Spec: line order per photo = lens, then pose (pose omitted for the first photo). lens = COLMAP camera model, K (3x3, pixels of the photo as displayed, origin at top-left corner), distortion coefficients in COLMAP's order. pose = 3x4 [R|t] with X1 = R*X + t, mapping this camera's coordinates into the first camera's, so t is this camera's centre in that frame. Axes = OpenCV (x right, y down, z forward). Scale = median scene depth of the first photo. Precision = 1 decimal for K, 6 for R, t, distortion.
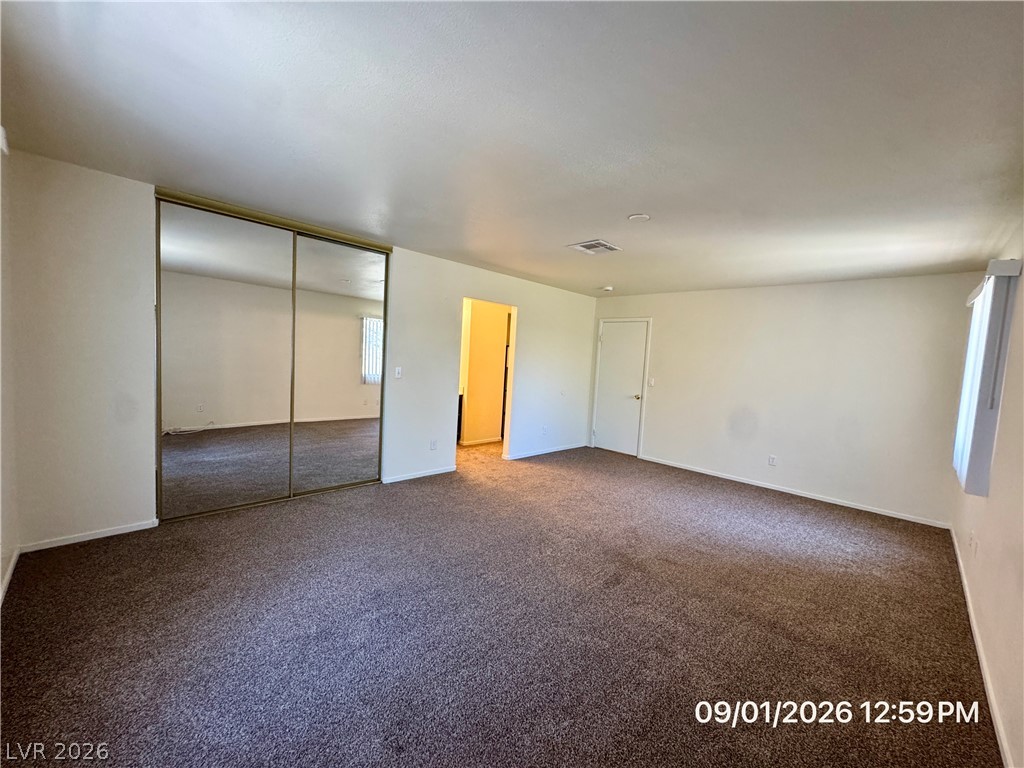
lens RADIAL K [[410.7, 0, 510.9], [0, 410.7, 386.9], [0, 0, 1]] dist [-0.004527, 0.000879]
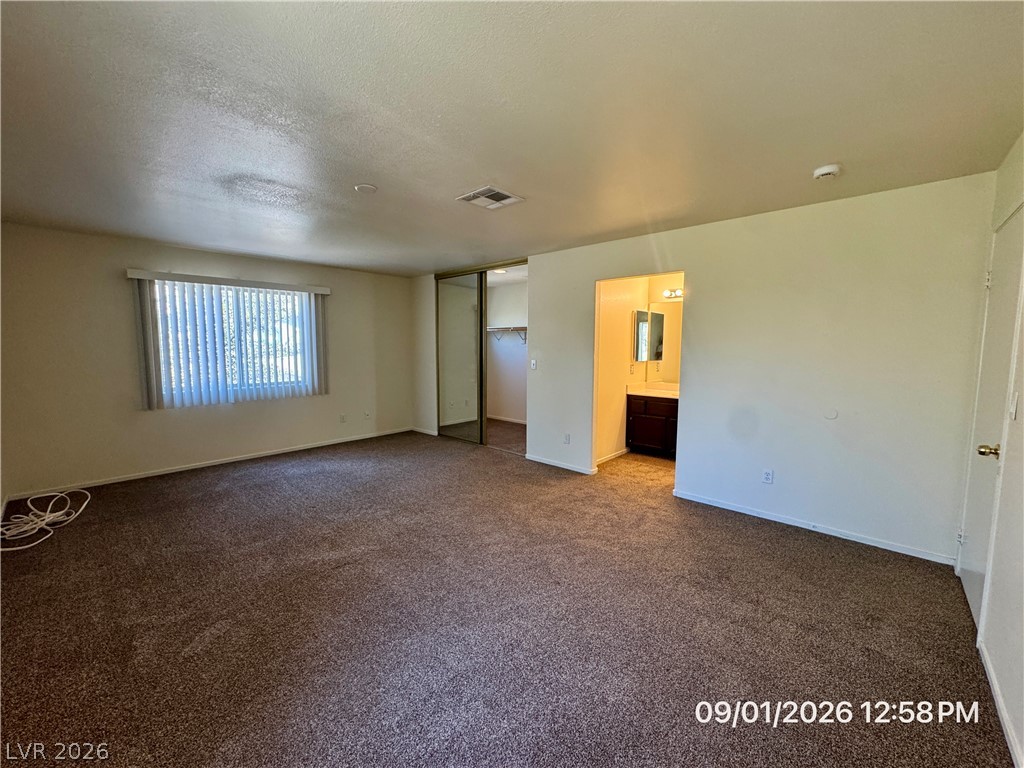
lens RADIAL K [[410.7, 0, 507.7], [0, 410.7, 384.5], [0, 0, 1]] dist [-0.004527, 0.000879]
pose [[0.037598, 0.035730, -0.998654, 0.771055], [-0.077373, 0.996465, 0.032739, -0.010113], [0.996293, 0.076038, 0.040229, 0.787268]]
